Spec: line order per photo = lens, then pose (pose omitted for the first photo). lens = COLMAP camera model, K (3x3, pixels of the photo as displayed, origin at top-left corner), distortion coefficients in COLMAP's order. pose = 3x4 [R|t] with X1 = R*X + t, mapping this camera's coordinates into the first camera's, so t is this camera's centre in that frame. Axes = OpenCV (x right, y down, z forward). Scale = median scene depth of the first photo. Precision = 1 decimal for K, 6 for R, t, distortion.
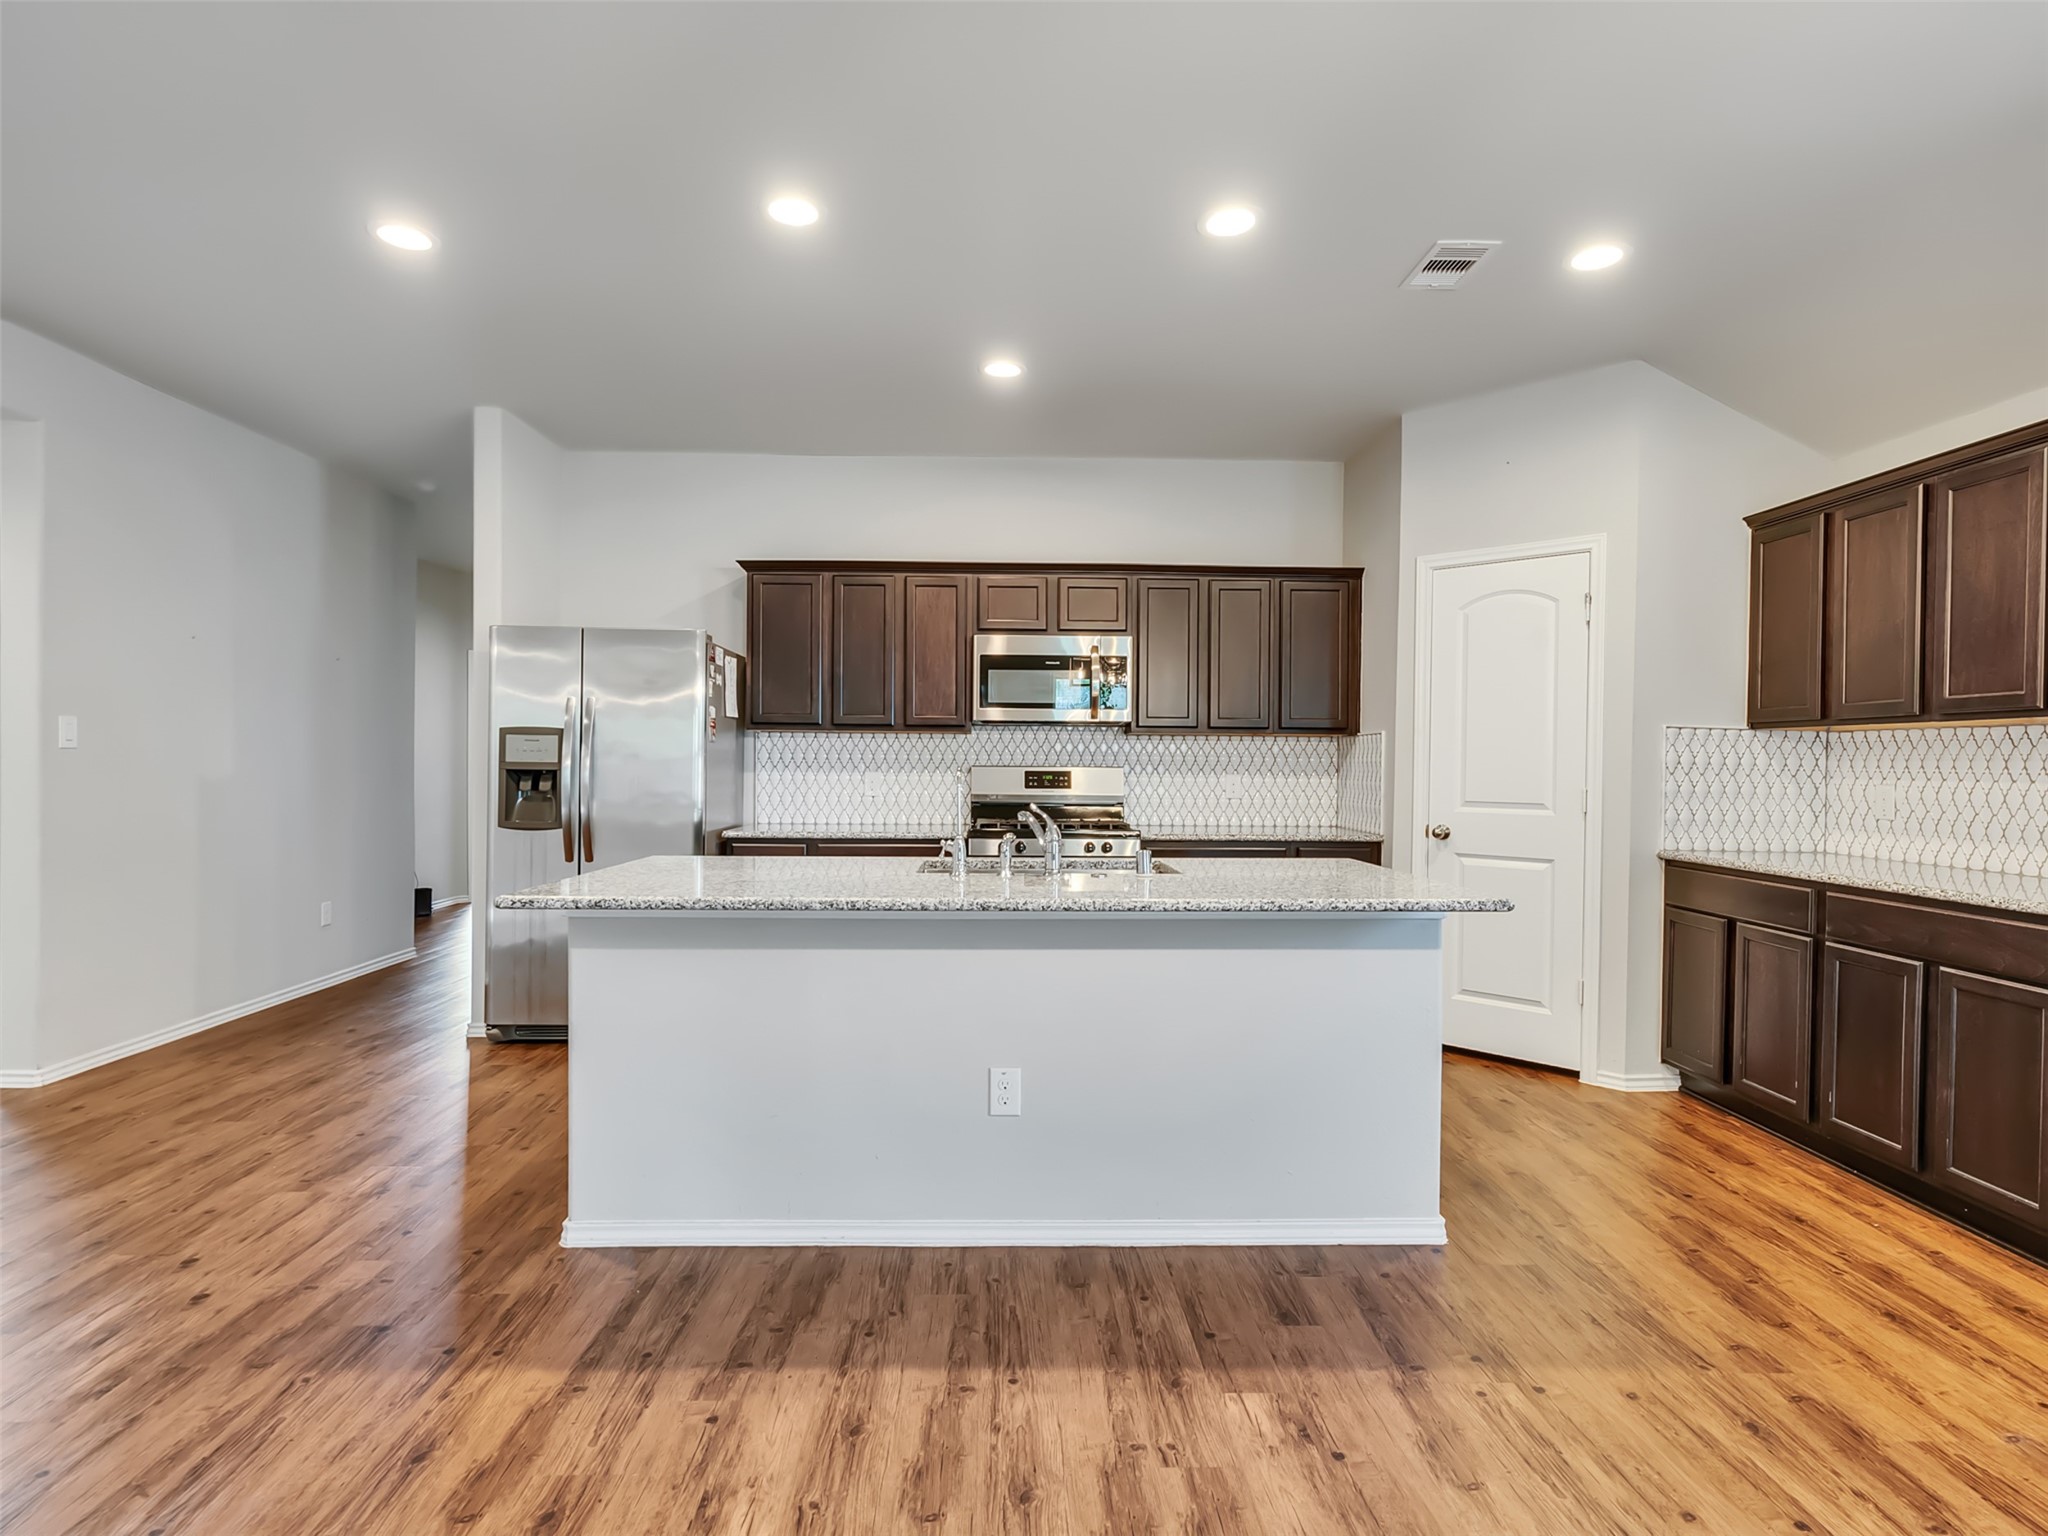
lens RADIAL K [[1046.6, 0, 1004.2], [0, 1046.6, 770.1], [0, 0, 1]] dist [-0.006794, 0.005455]
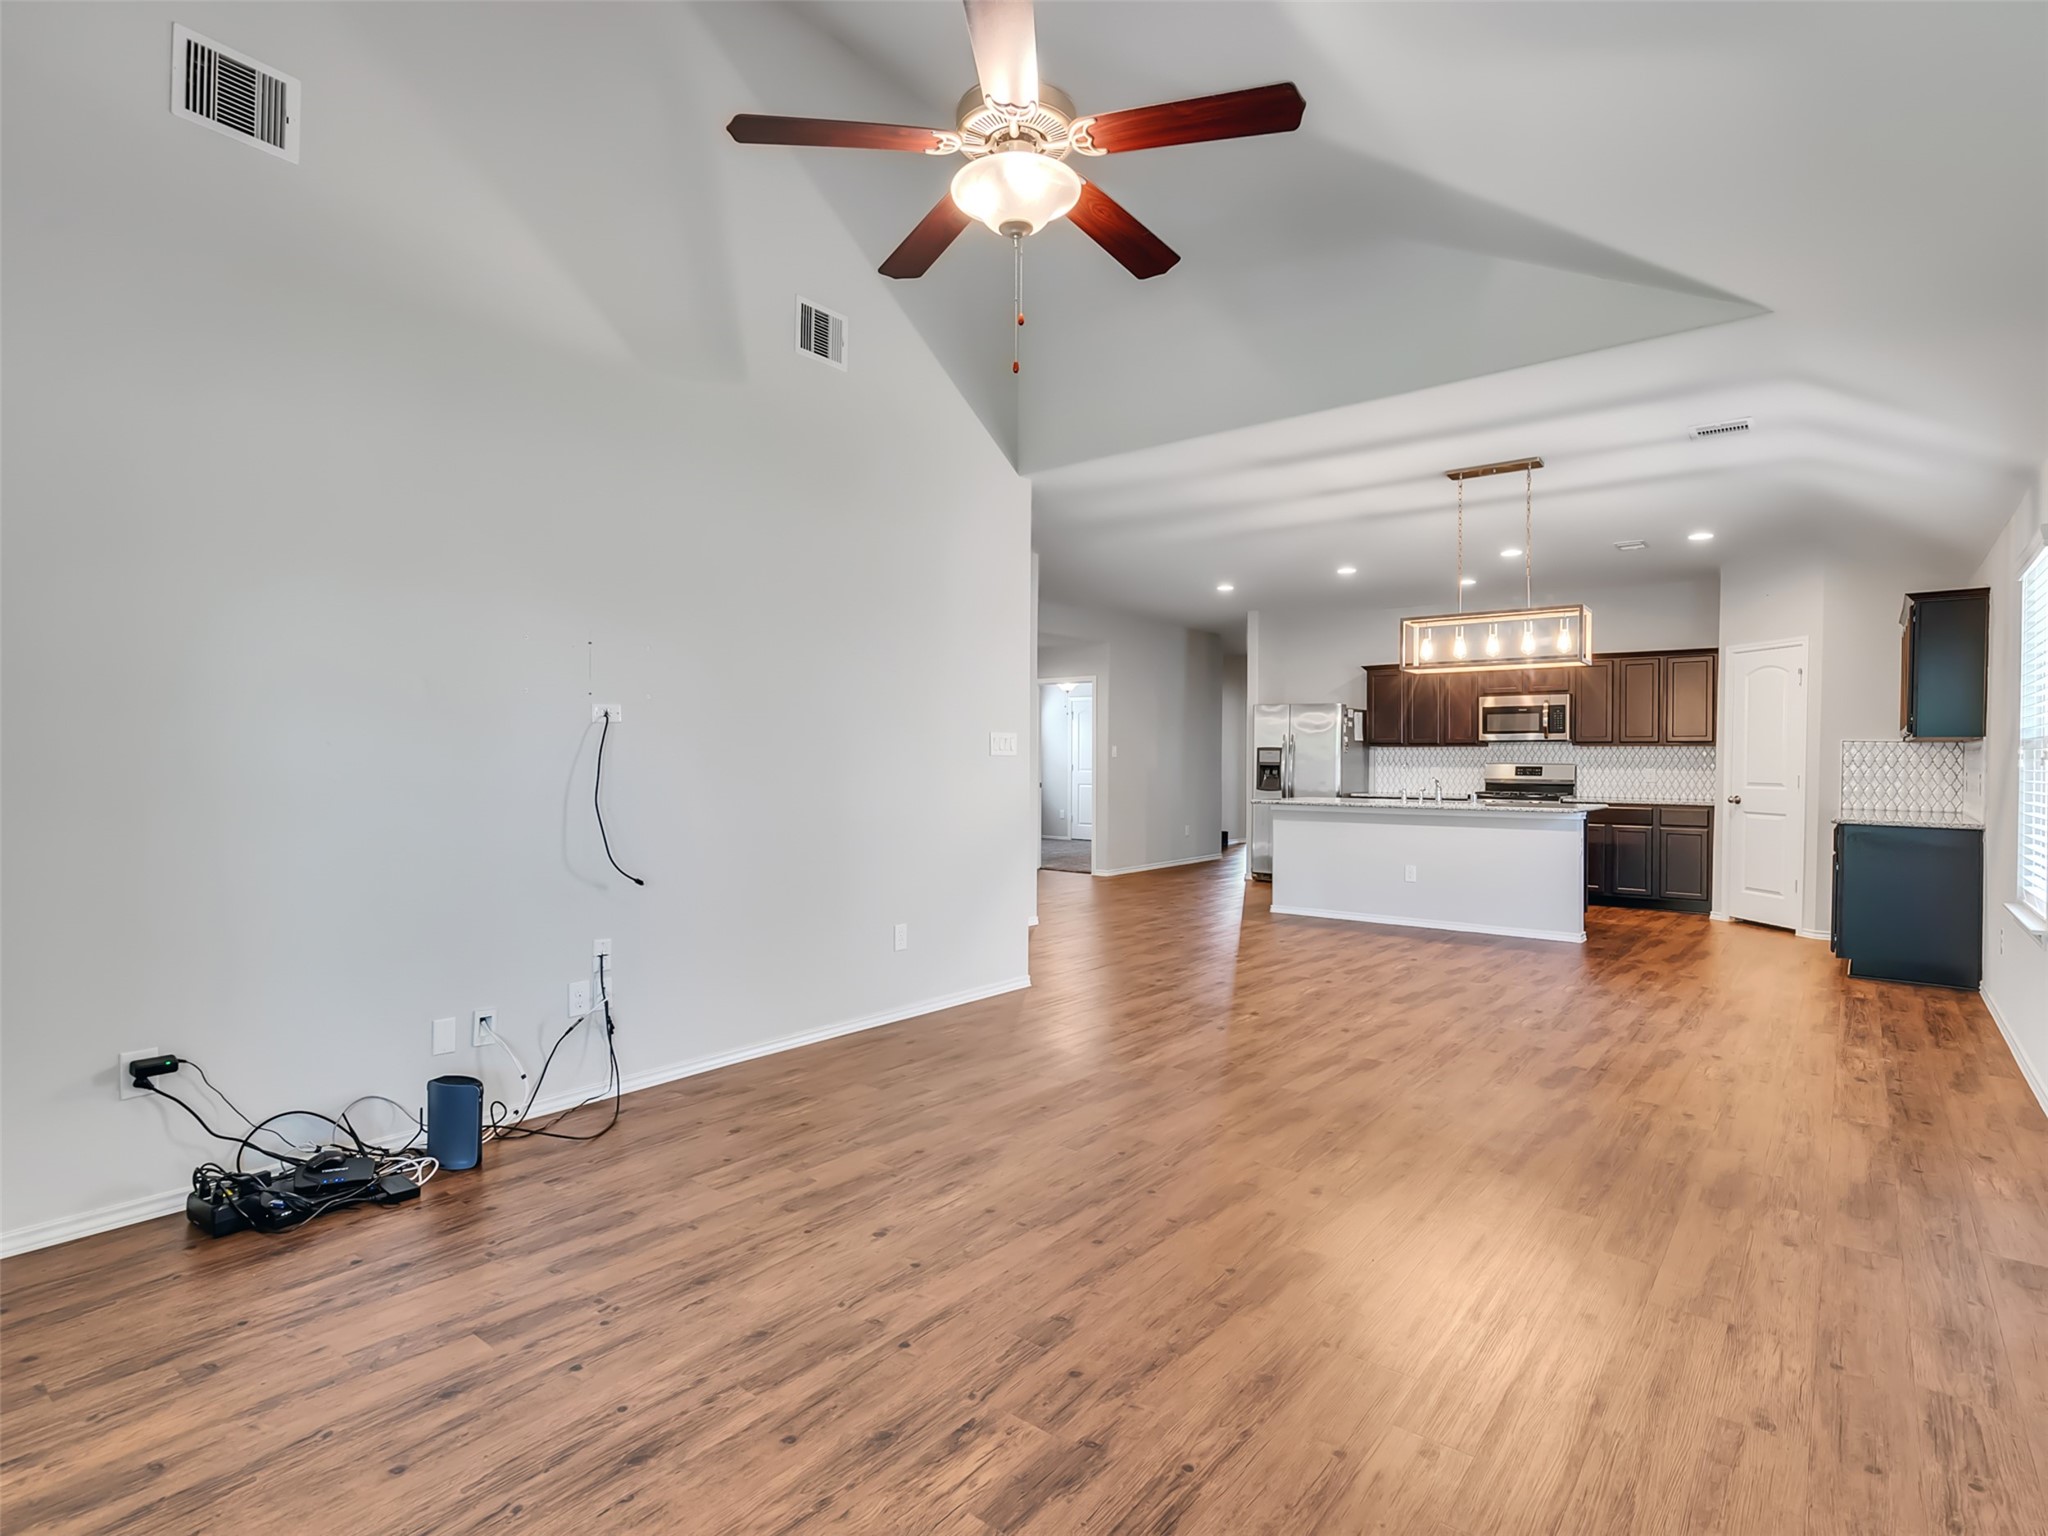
lens RADIAL K [[1046.6, 0, 1010.2], [0, 1046.6, 764.4], [0, 0, 1]] dist [-0.006794, 0.005455]
pose [[0.765683, -0.001519, -0.643216, 0.686477], [-0.002689, 0.999981, -0.005563, 0.013279], [0.643212, 0.005990, 0.765665, -1.314193]]
